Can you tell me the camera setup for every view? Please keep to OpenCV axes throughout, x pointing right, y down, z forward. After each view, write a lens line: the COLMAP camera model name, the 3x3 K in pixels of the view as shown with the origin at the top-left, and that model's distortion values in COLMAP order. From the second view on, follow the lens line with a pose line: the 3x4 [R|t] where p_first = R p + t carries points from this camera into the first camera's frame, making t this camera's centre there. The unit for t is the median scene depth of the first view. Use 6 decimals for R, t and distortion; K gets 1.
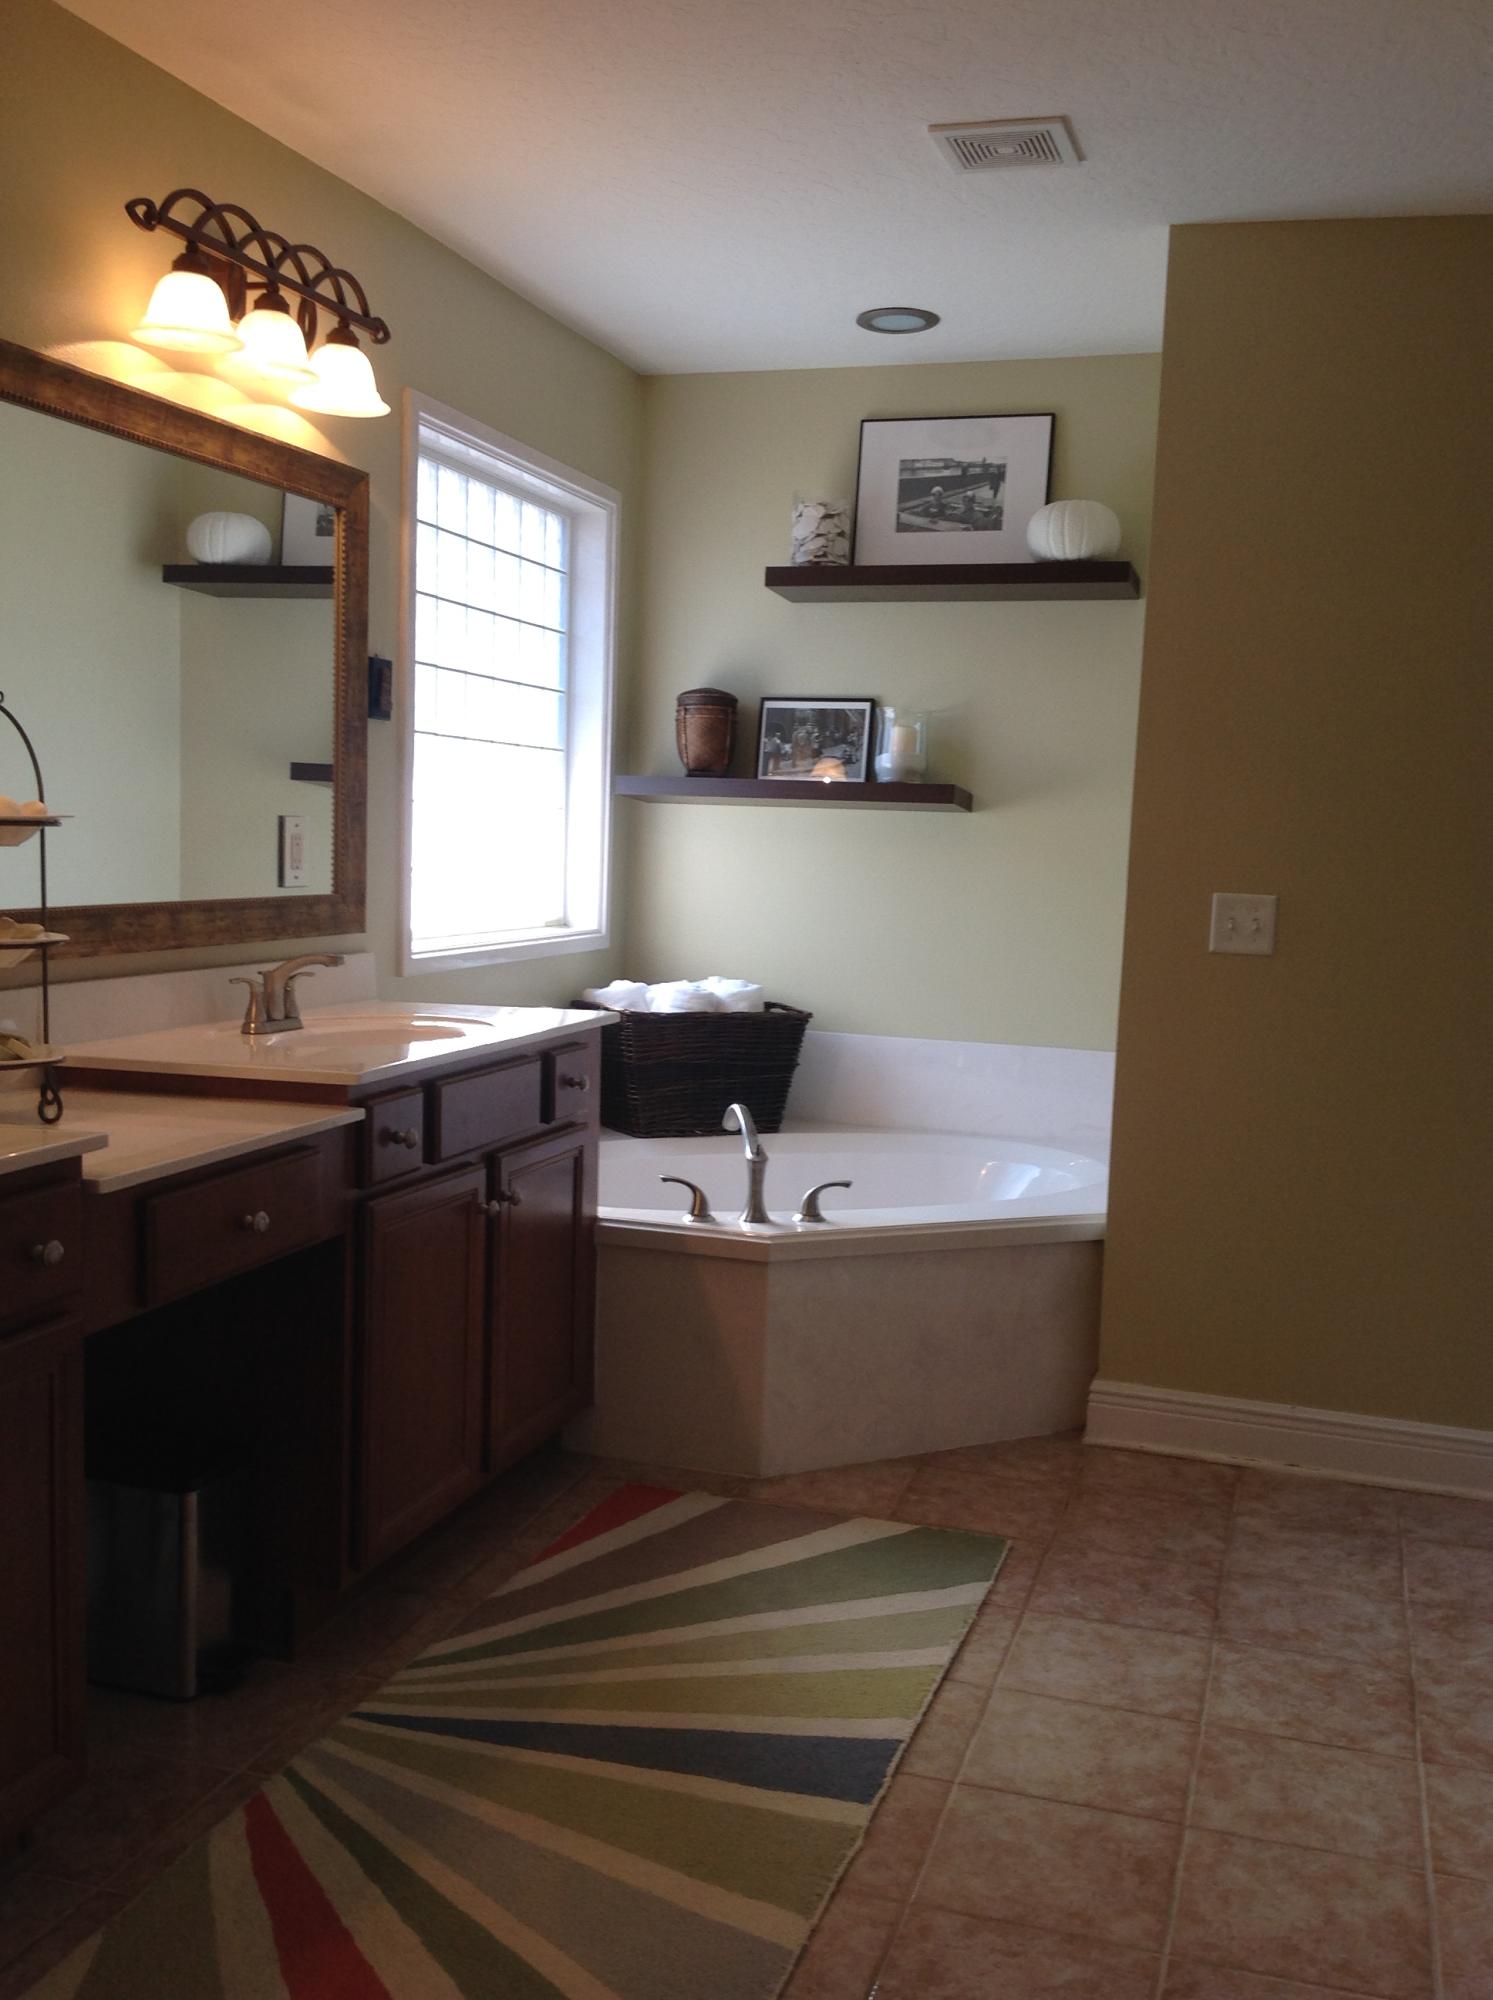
lens RADIAL K [[1951.5, 0, 746.5], [0, 1951.5, 1000.0], [0, 0, 1]] dist [0.215005, -0.436972]
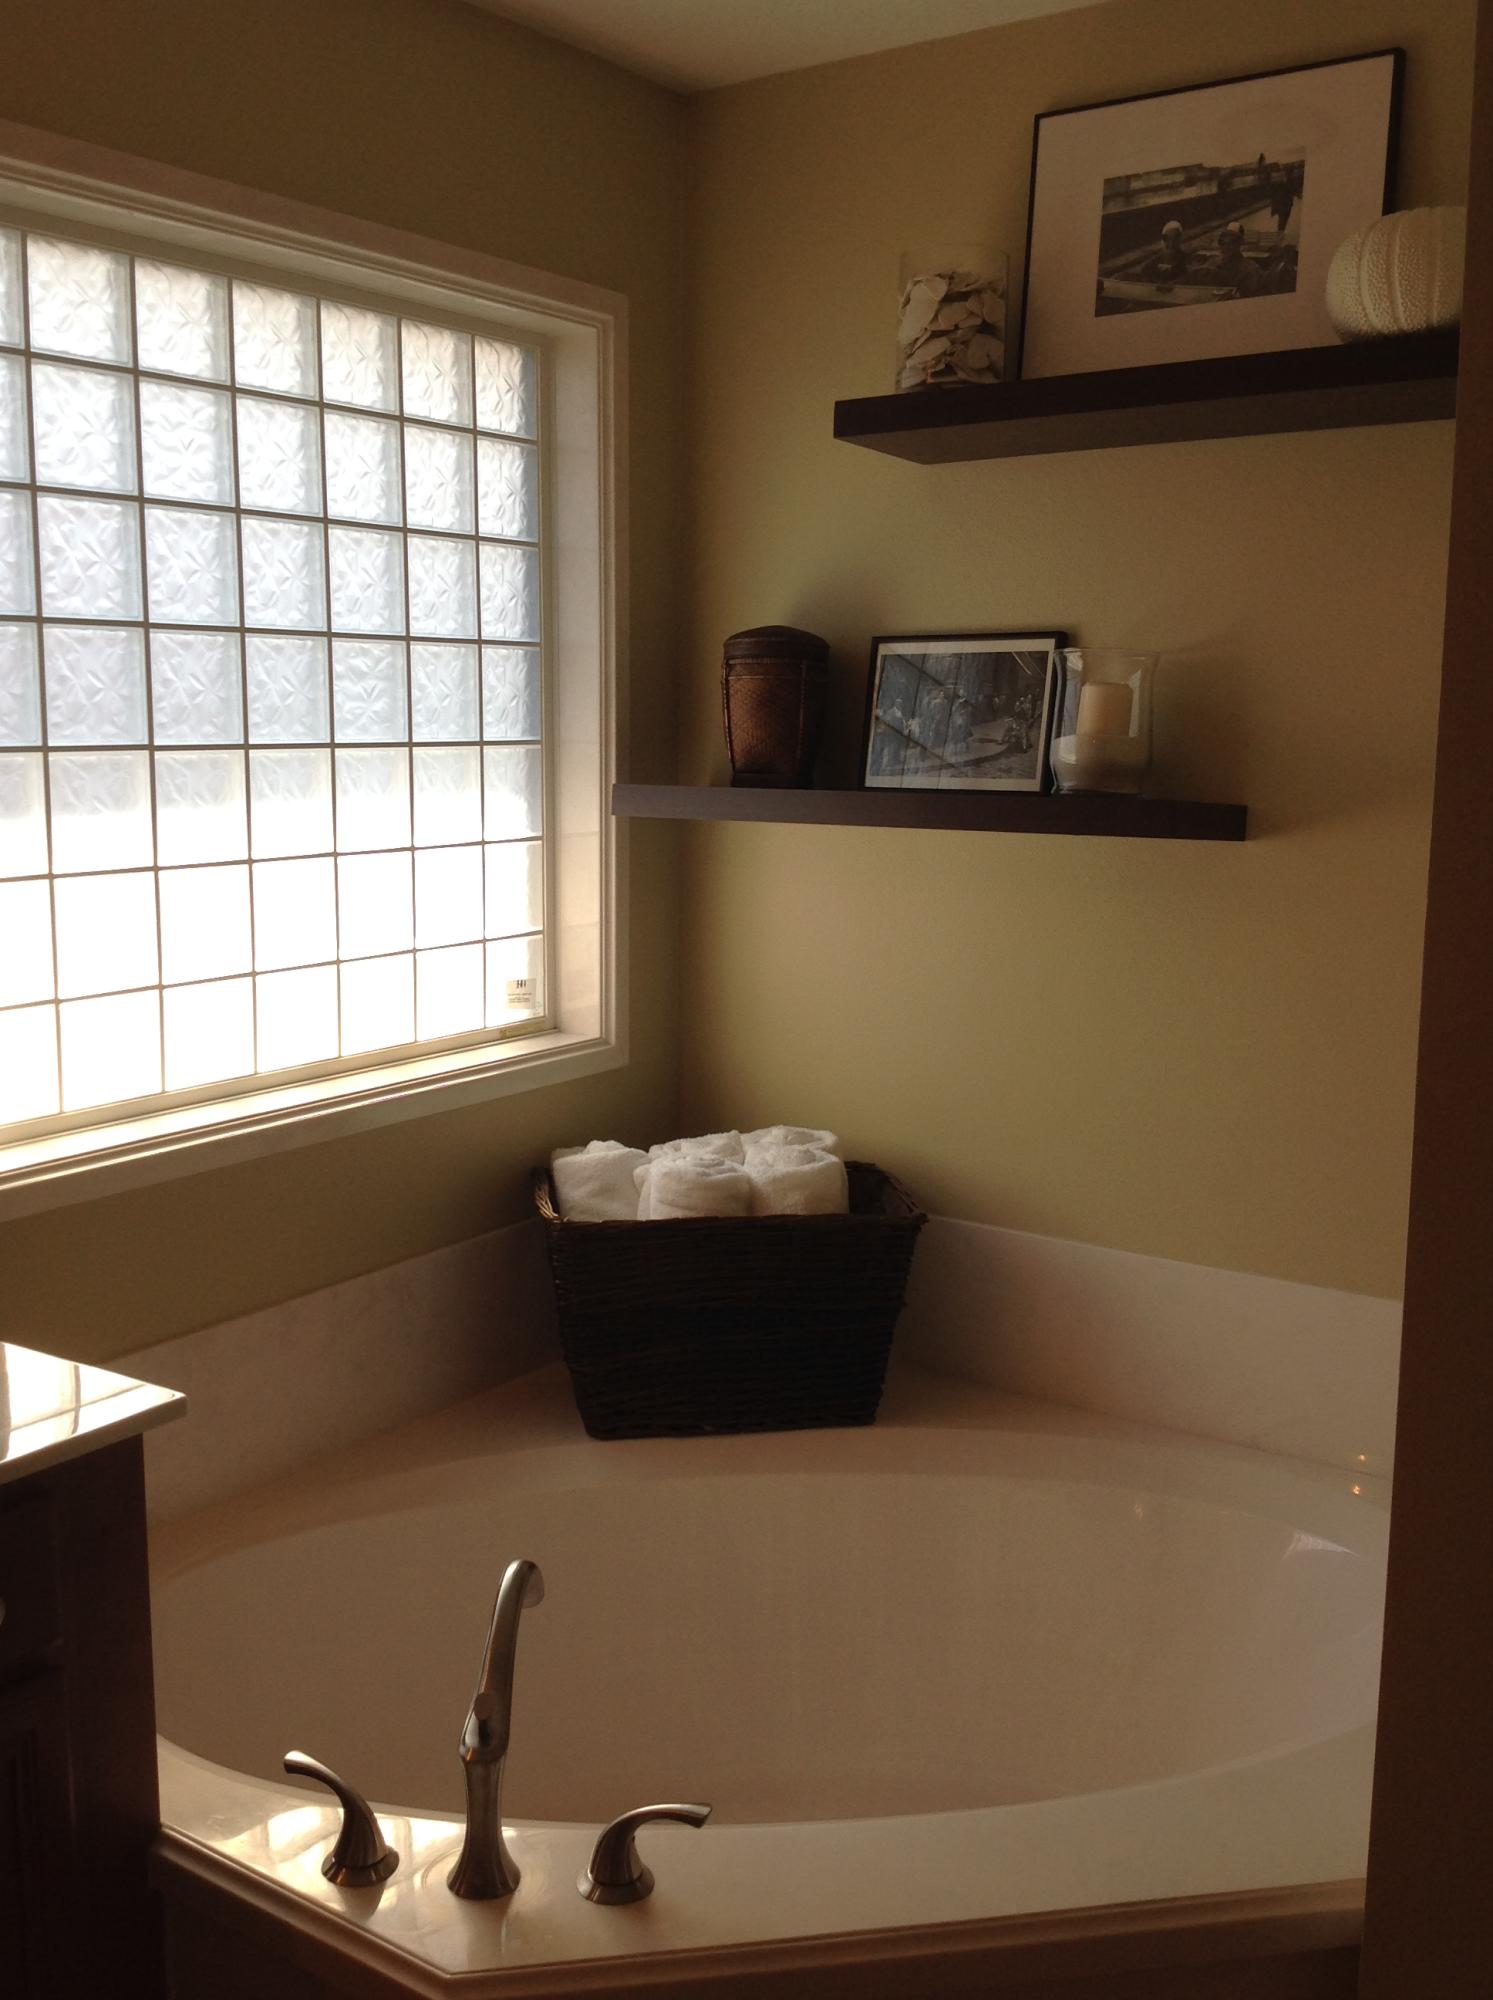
lens RADIAL K [[1895.0, 0, 746.5], [0, 1895.0, 1000.0], [0, 0, 1]] dist [-0.002597, -0.017728]
pose [[0.950173, 0.009565, -0.311577, 0.178924], [0.009590, 0.998159, 0.059887, -0.103751], [0.311577, -0.059891, 0.948332, 0.582675]]
